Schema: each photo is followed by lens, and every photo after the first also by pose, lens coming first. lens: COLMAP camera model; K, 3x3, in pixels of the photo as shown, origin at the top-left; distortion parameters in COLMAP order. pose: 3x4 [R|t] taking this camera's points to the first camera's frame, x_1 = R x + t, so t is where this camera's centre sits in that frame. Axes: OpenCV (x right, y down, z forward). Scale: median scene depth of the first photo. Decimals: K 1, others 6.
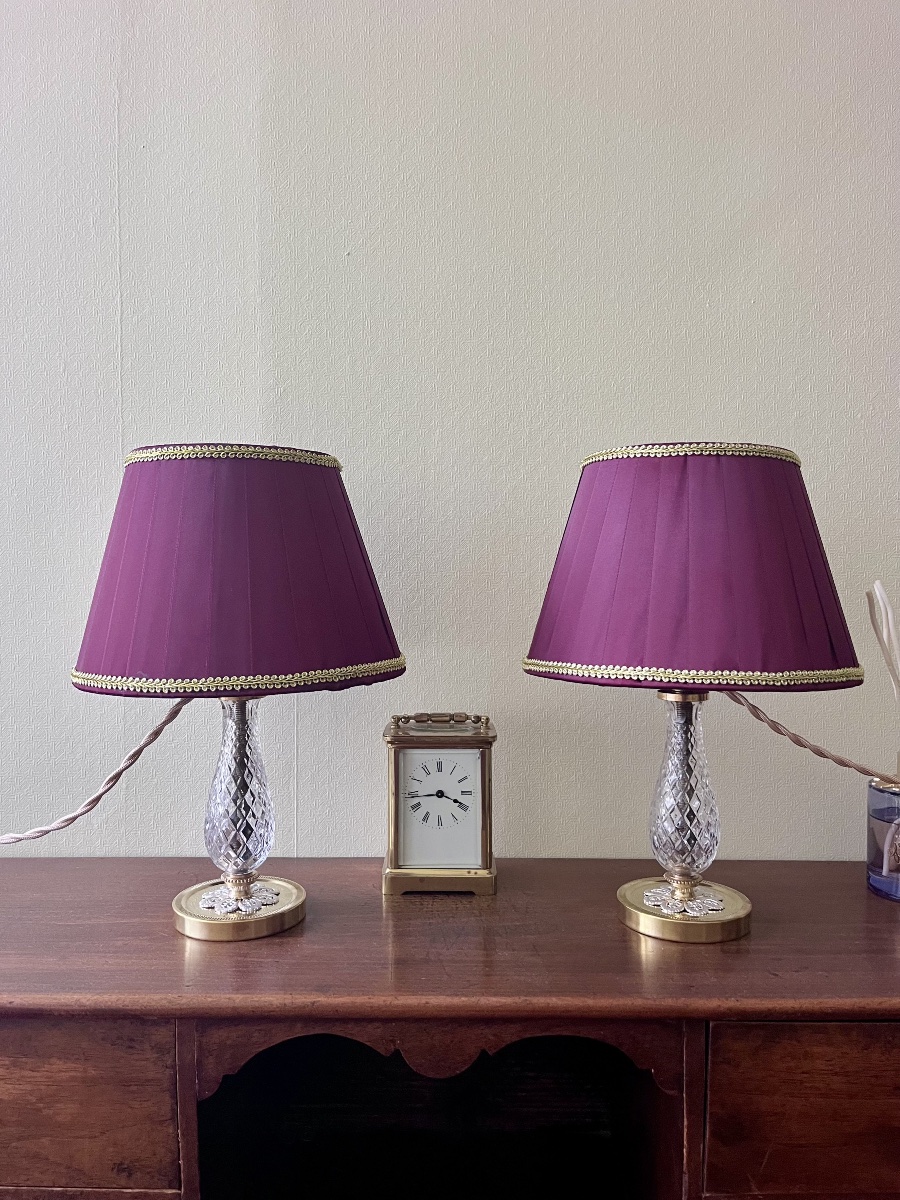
lens RADIAL K [[939.3, 0, 450.0], [0, 939.3, 600.0], [0, 0, 1]] dist [0.045727, -0.093912]
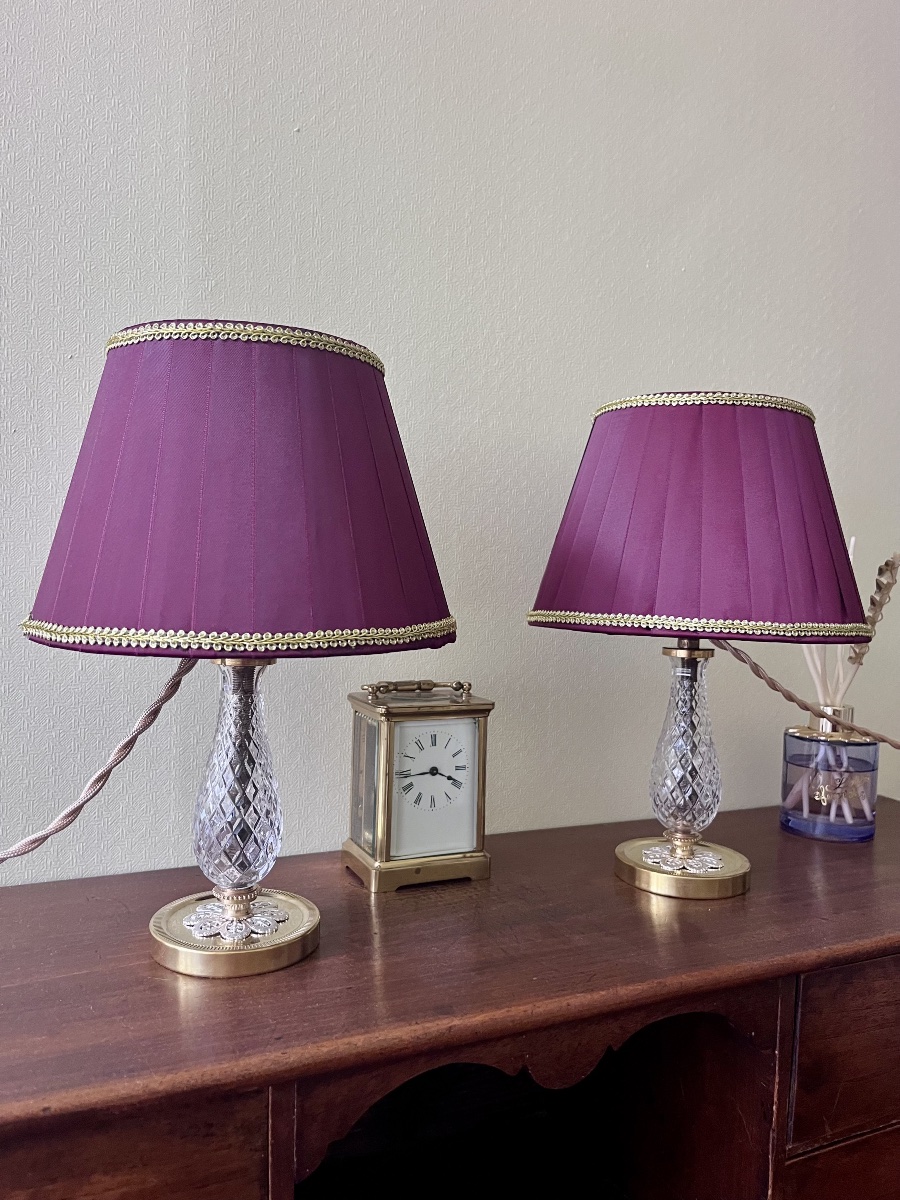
lens RADIAL K [[932.4, 0, 450.7], [0, 932.4, 602.6], [0, 0, 1]] dist [0.043340, -0.098580]
pose [[0.910997, 0.001785, 0.412409, -0.383627], [-0.008448, 0.999862, 0.014333, 0.039285], [-0.412326, -0.016541, 0.910886, 0.219327]]
